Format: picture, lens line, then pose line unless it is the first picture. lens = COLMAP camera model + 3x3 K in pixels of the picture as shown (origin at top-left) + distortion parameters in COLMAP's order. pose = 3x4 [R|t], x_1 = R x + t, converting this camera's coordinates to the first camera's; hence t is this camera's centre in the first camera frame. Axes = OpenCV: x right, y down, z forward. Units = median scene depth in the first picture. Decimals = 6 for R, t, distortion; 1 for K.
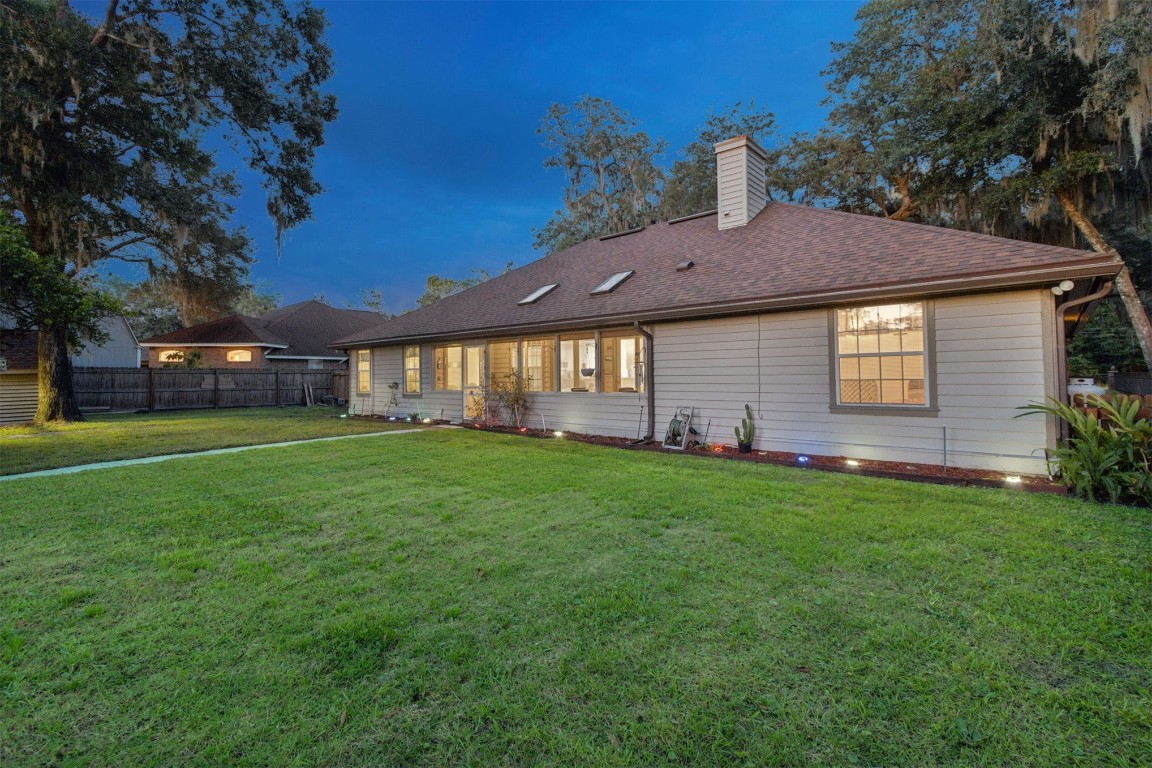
lens RADIAL K [[541.4, 0, 576.0], [0, 541.4, 384.0], [0, 0, 1]] dist [-0.002836, -0.000541]
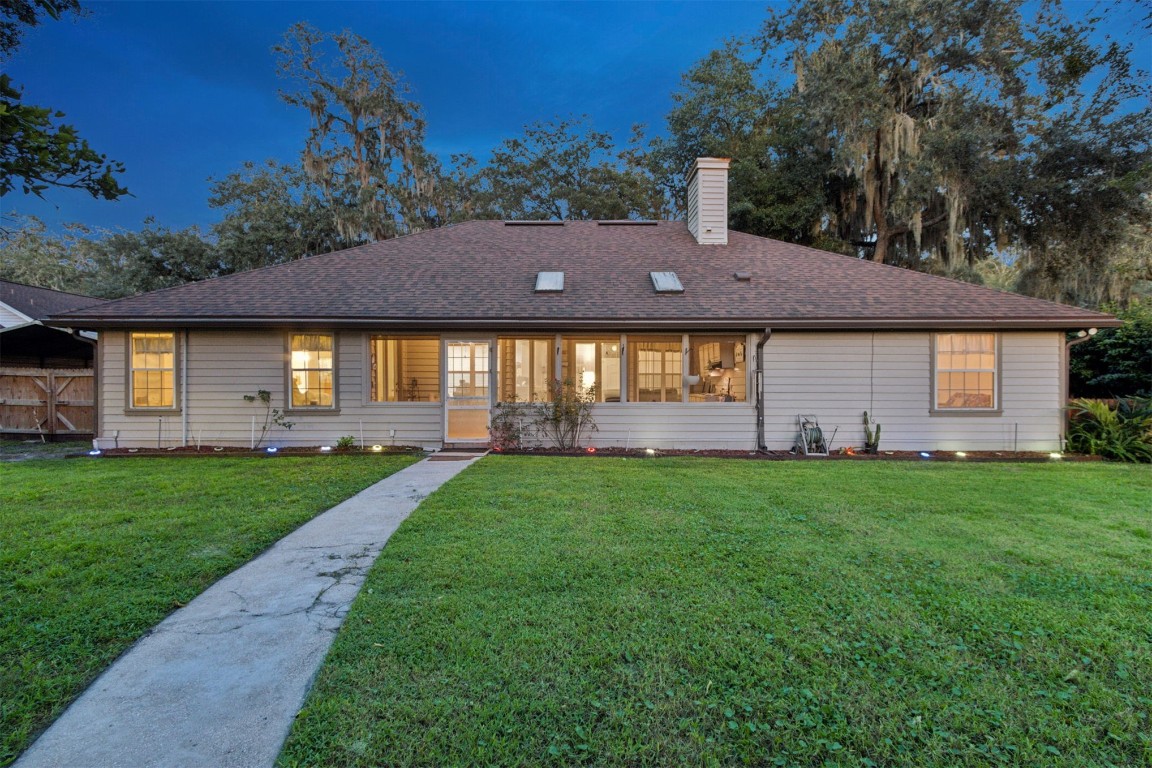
lens RADIAL K [[541.4, 0, 576.0], [0, 541.4, 384.0], [0, 0, 1]] dist [-0.002836, -0.000541]
pose [[0.730662, 0.004246, 0.682726, -0.714654], [-0.000247, 0.999982, -0.005954, -0.009869], [-0.682740, 0.004182, 0.730650, 0.458103]]
